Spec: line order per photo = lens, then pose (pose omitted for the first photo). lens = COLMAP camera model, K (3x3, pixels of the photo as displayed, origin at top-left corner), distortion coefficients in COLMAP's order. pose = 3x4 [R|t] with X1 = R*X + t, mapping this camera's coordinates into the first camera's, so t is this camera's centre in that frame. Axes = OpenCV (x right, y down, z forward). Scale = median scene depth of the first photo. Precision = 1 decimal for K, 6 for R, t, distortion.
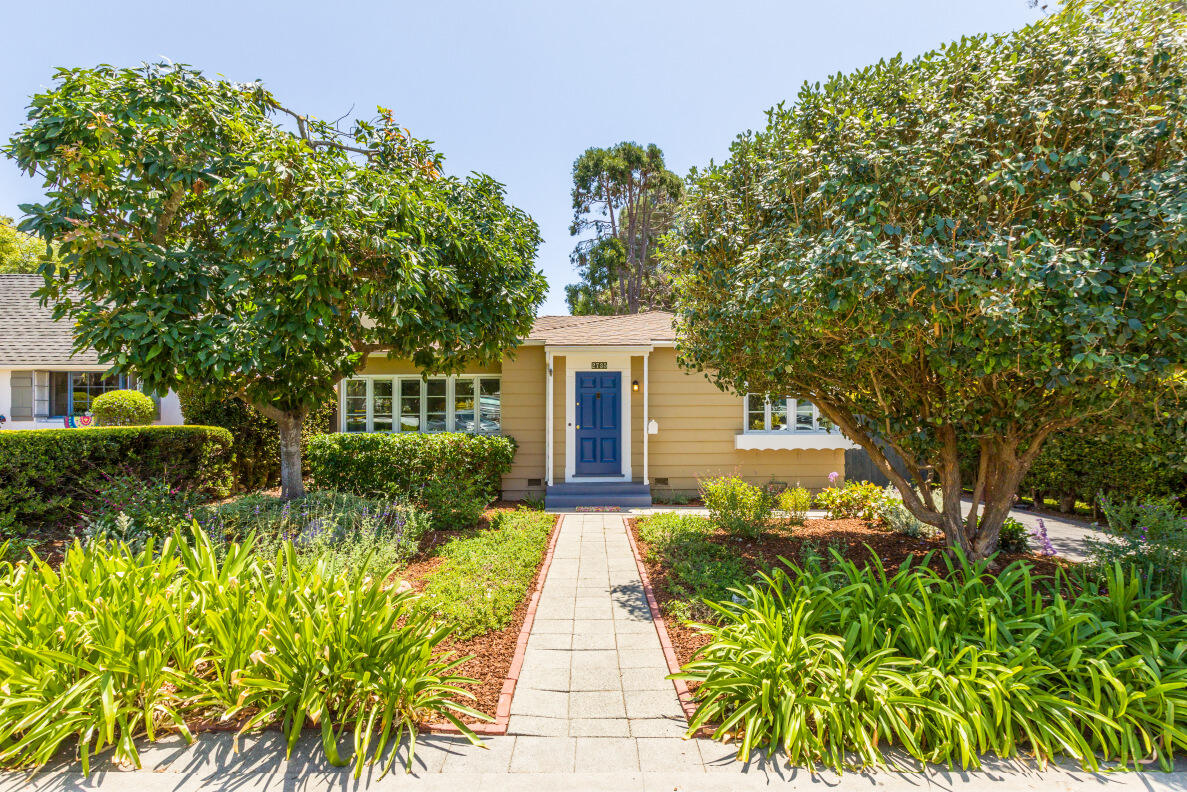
lens RADIAL K [[536.2, 0, 593.1], [0, 536.2, 410.6], [0, 0, 1]] dist [-0.001978, -0.000181]
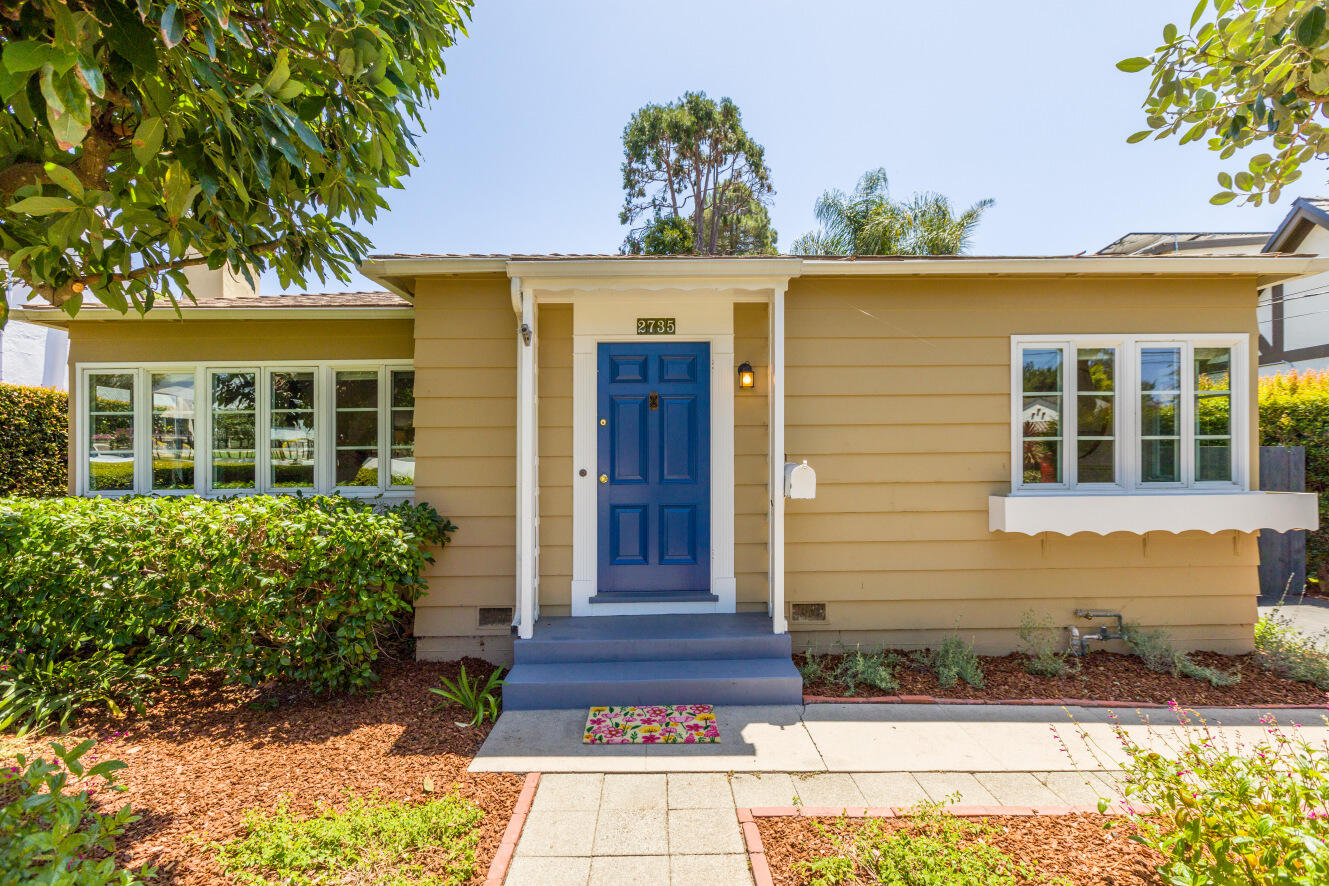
lens RADIAL K [[600.4, 0, 664.0], [0, 600.4, 459.4], [0, 0, 1]] dist [-0.001978, -0.000181]
pose [[0.999776, -0.002565, 0.021019, 0.003603], [0.002193, 0.999841, 0.017696, 0.003778], [-0.021061, -0.017646, 0.999622, 0.245926]]
